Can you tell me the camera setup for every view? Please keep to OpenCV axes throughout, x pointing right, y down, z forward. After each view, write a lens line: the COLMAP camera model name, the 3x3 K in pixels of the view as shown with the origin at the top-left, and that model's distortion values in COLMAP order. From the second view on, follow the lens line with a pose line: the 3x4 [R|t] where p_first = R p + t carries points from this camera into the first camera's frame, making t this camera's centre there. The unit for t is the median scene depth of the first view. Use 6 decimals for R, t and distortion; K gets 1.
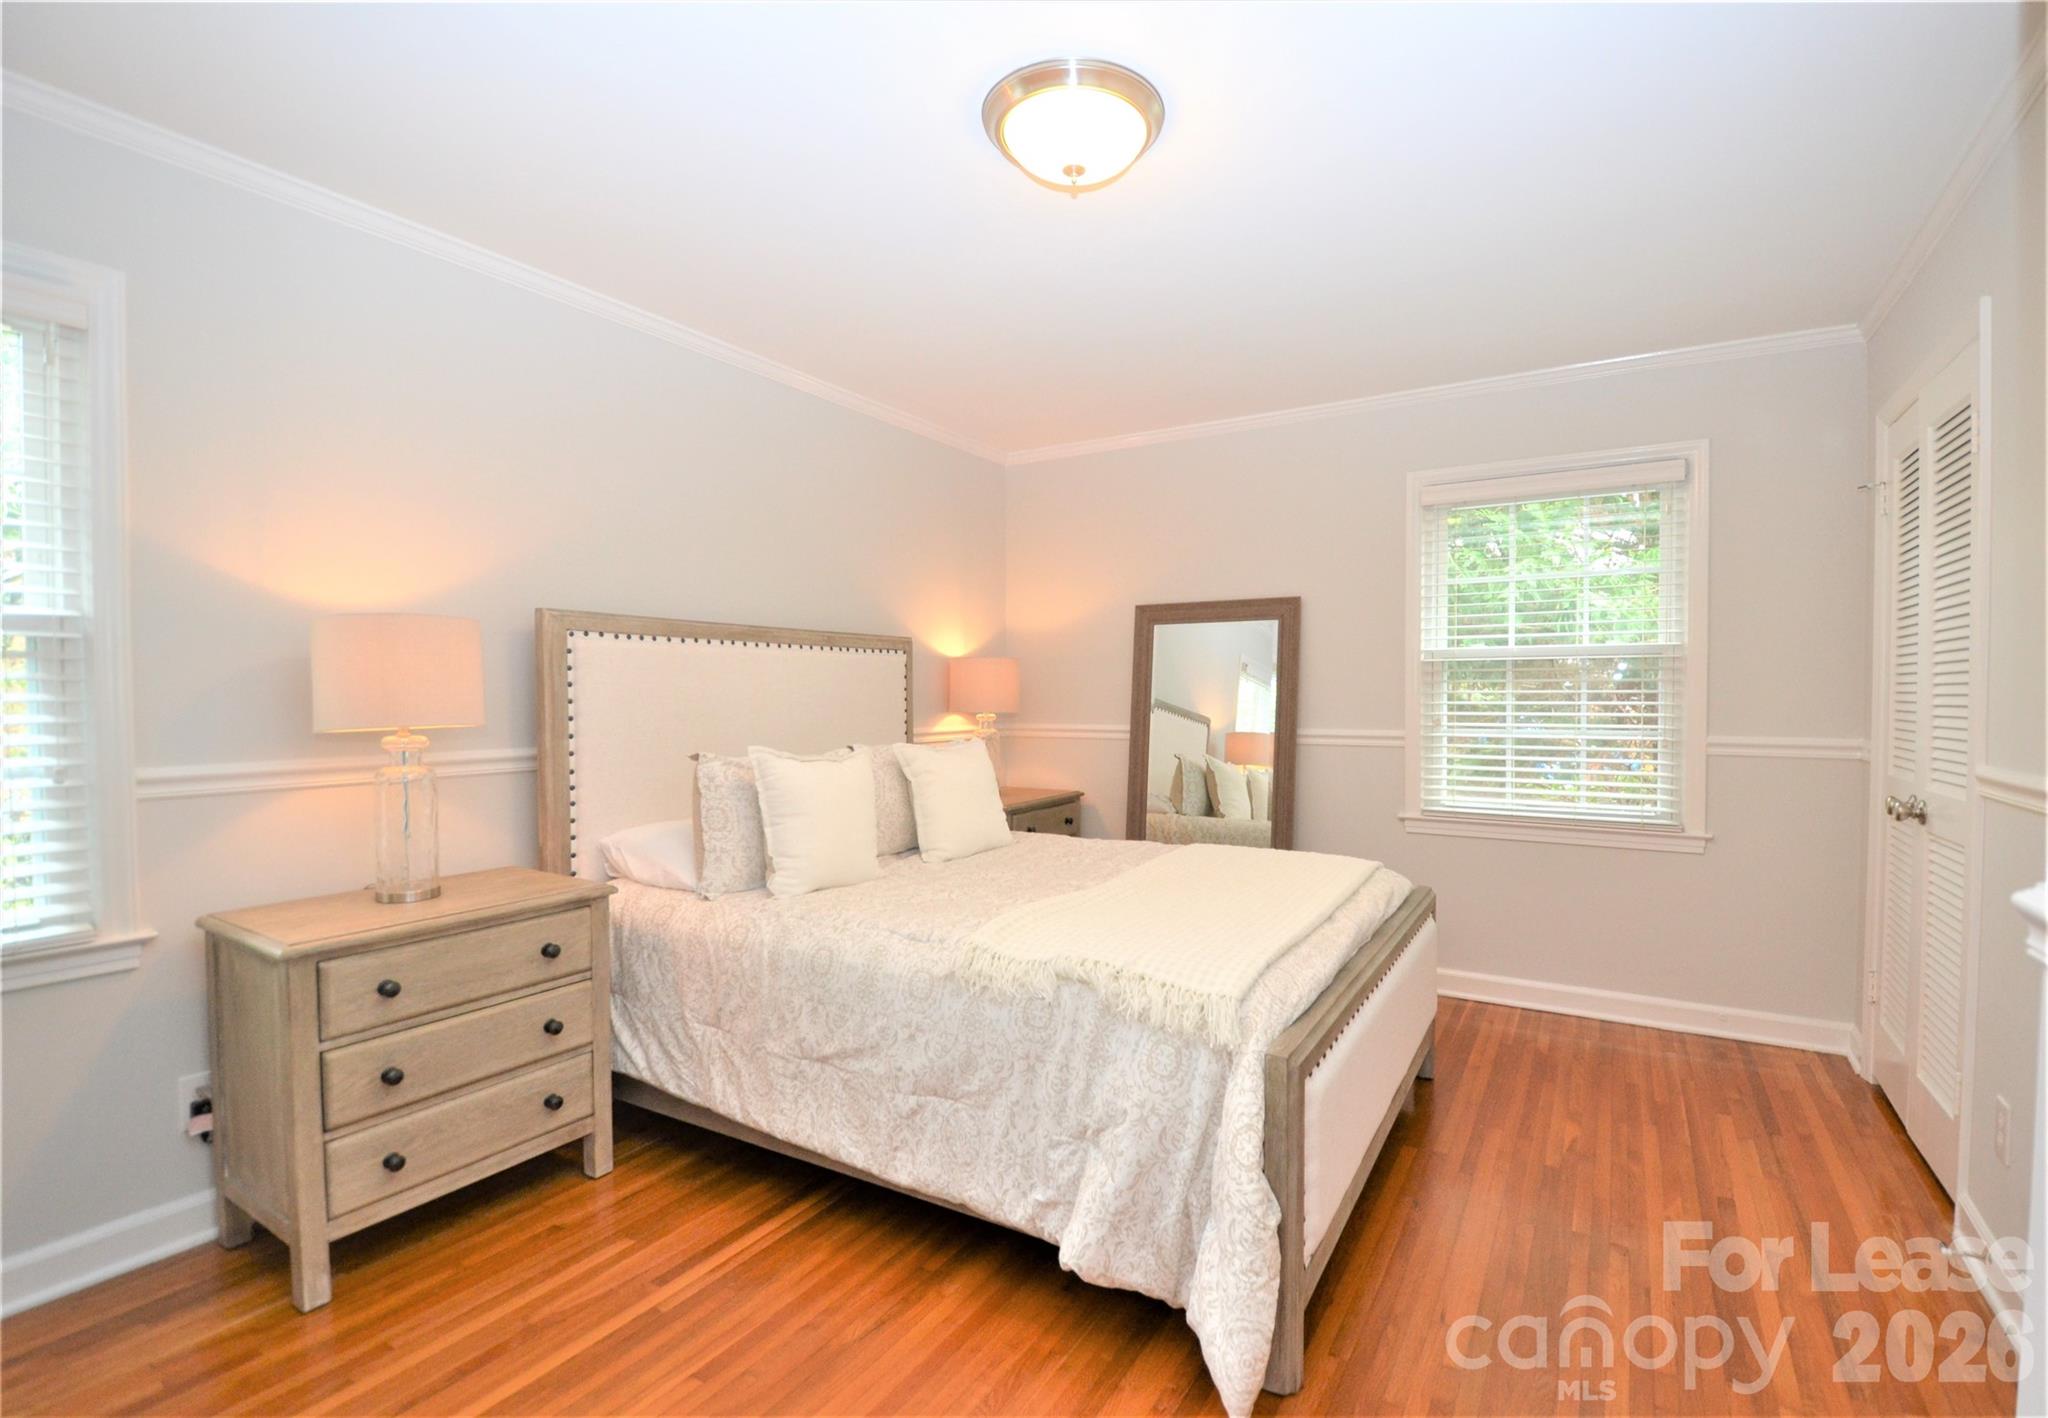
lens RADIAL K [[941.8, 0, 1068.5], [0, 941.8, 718.6], [0, 0, 1]] dist [0.022630, -0.028433]
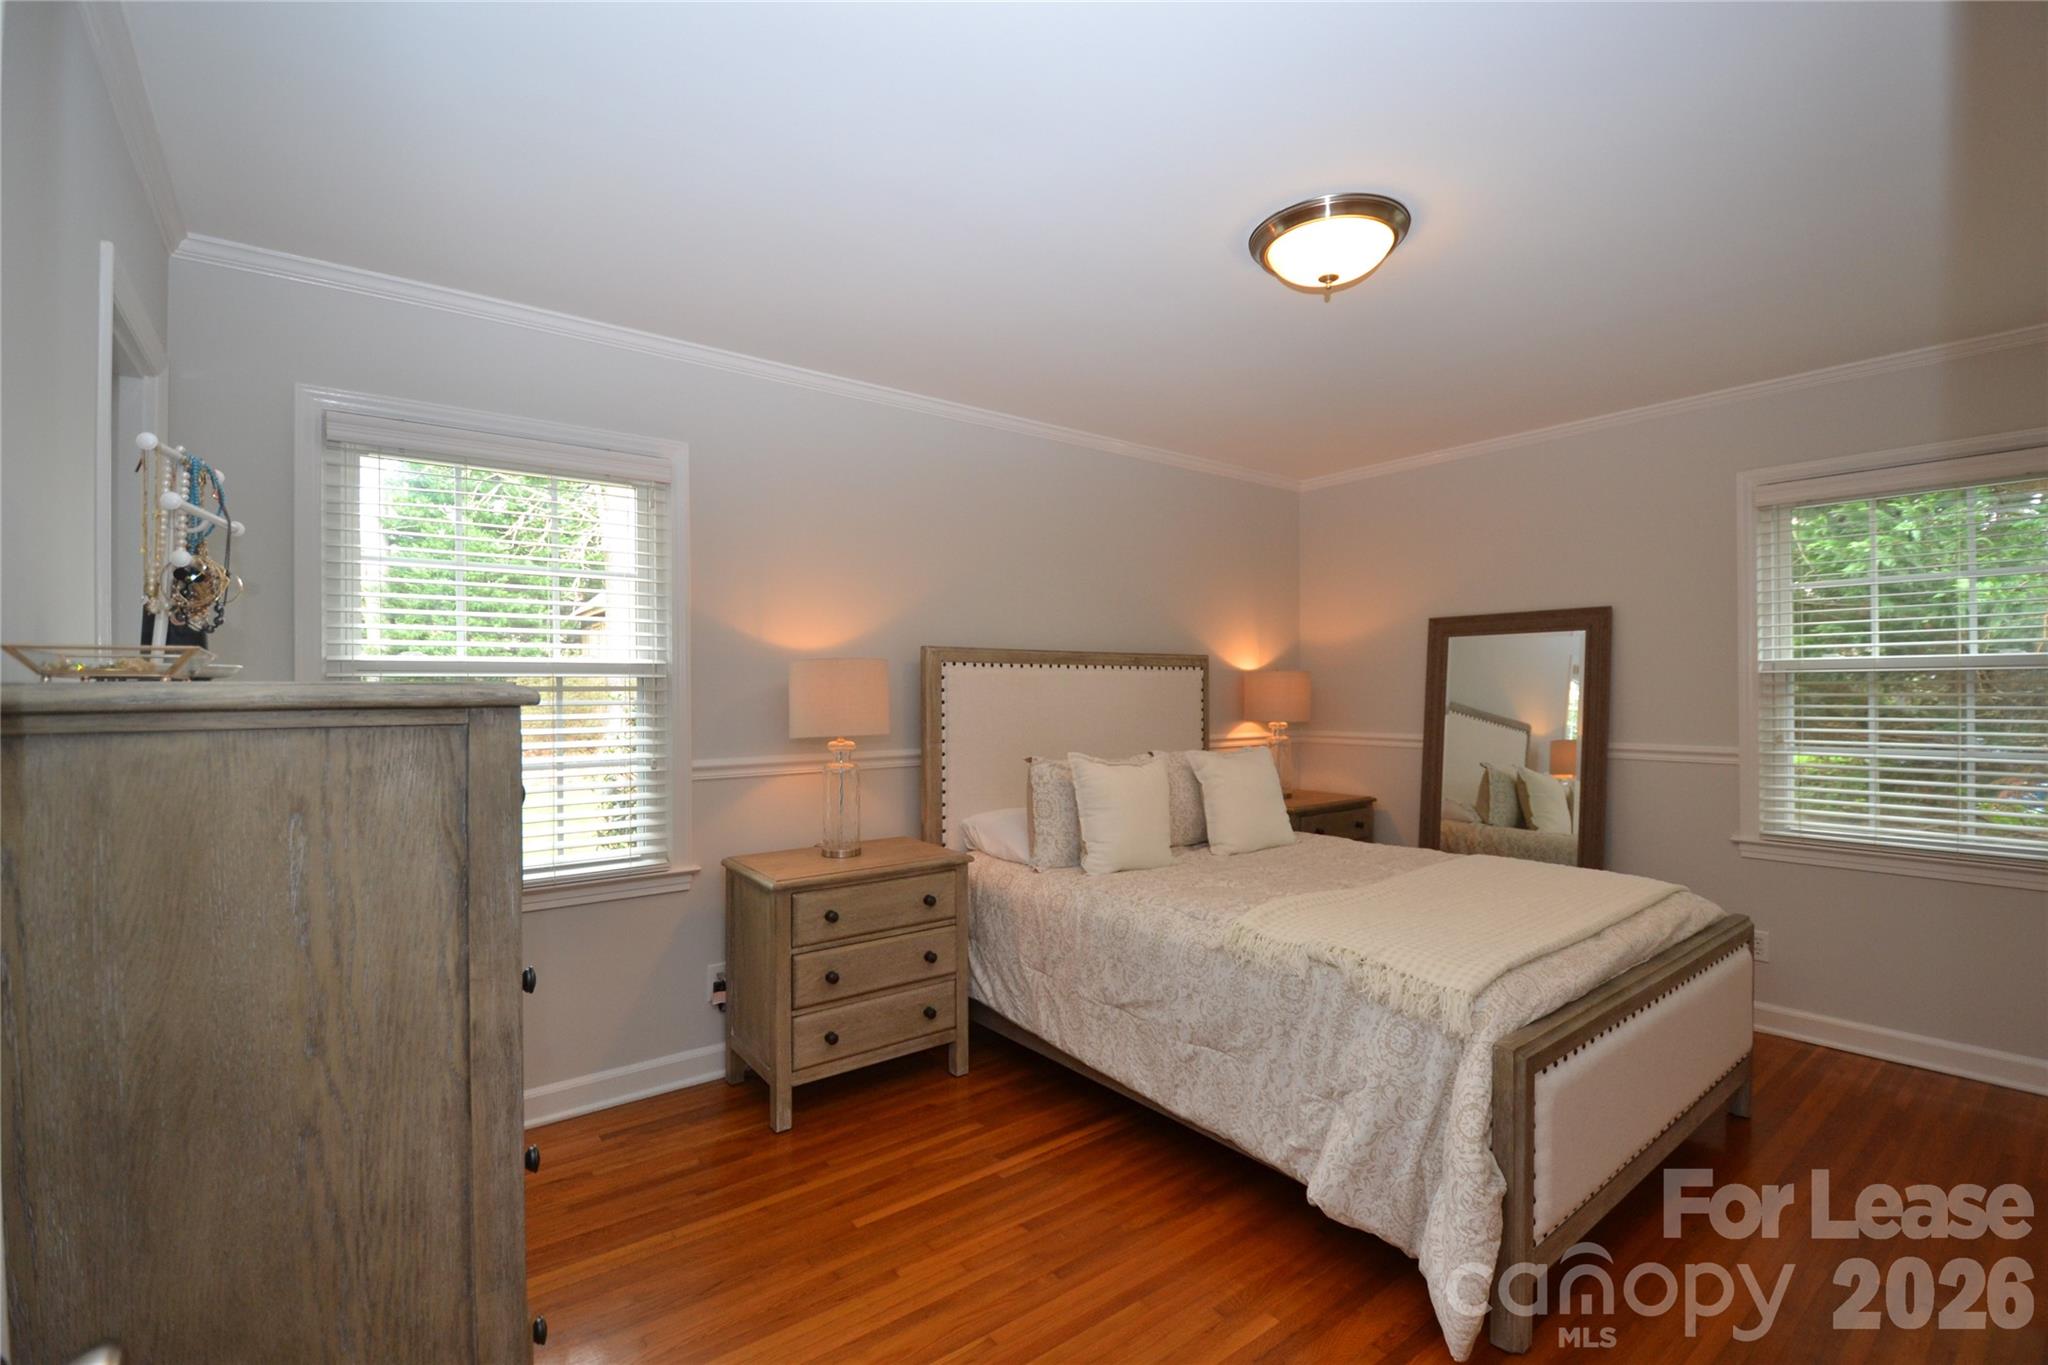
lens RADIAL K [[902.6, 0, 1025.7], [0, 902.6, 690.5], [0, 0, 1]] dist [0.010852, -0.016891]
pose [[0.926579, -0.001030, -0.376098, 0.070877], [-0.009048, 0.999646, -0.025028, -0.025937], [0.375991, 0.026594, 0.926242, -0.160912]]
